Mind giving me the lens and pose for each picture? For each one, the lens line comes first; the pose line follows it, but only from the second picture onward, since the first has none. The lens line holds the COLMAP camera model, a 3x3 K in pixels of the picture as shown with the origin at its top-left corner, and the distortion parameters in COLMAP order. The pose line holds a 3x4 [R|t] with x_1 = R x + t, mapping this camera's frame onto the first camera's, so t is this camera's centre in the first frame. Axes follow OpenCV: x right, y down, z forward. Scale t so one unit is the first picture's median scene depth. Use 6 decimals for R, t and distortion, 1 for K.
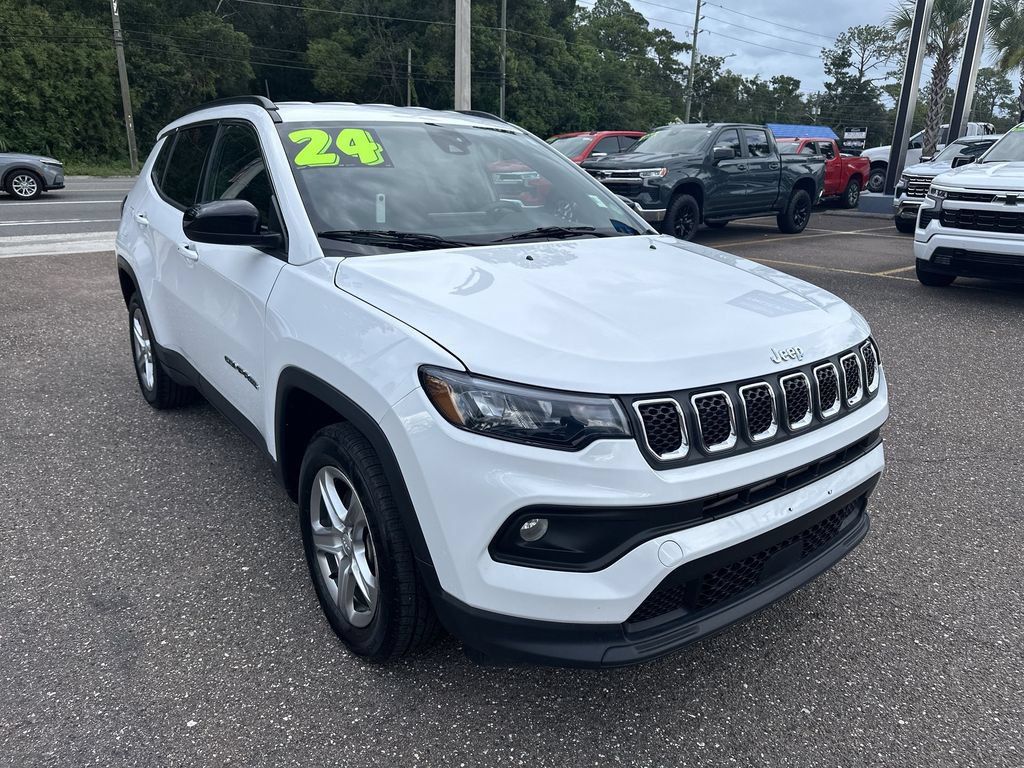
lens RADIAL K [[726.1, 0, 515.9], [0, 726.1, 363.2], [0, 0, 1]] dist [0.025769, -0.027500]
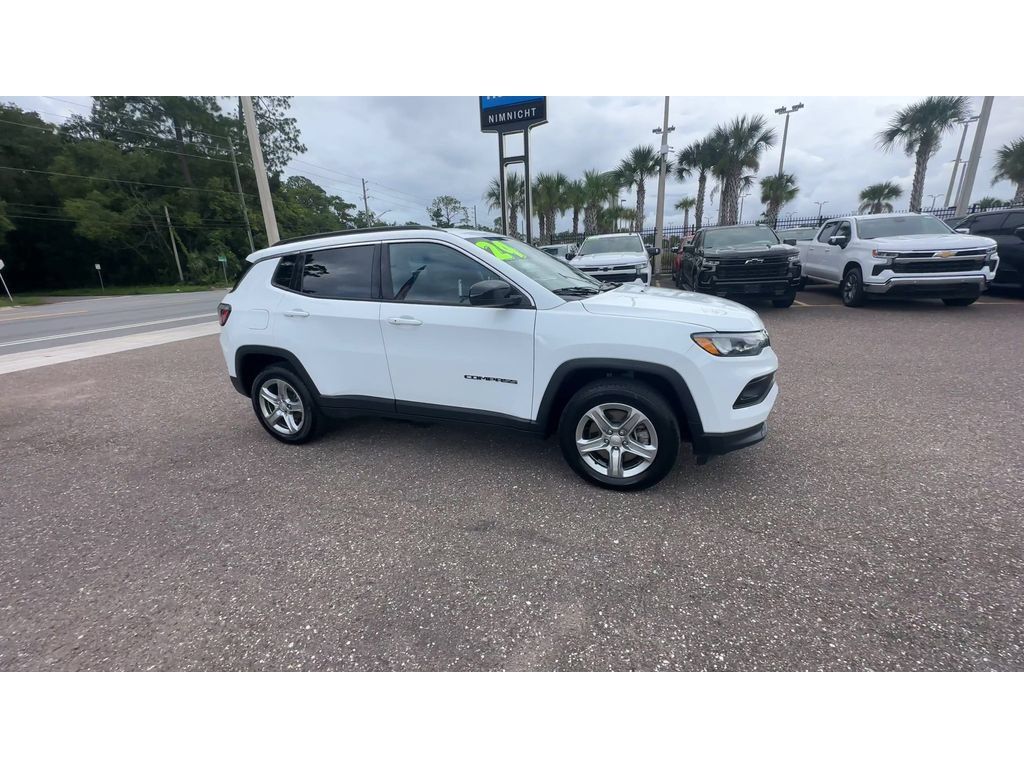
lens RADIAL K [[403.6, 0, 512.6], [0, 403.6, 379.3], [0, 0, 1]] dist [-0.005037, 0.000928]
pose [[0.840720, -0.208580, 0.499685, -0.102856], [0.210458, 0.976145, 0.053369, -0.003695], [-0.498896, 0.060294, 0.864562, 0.017474]]
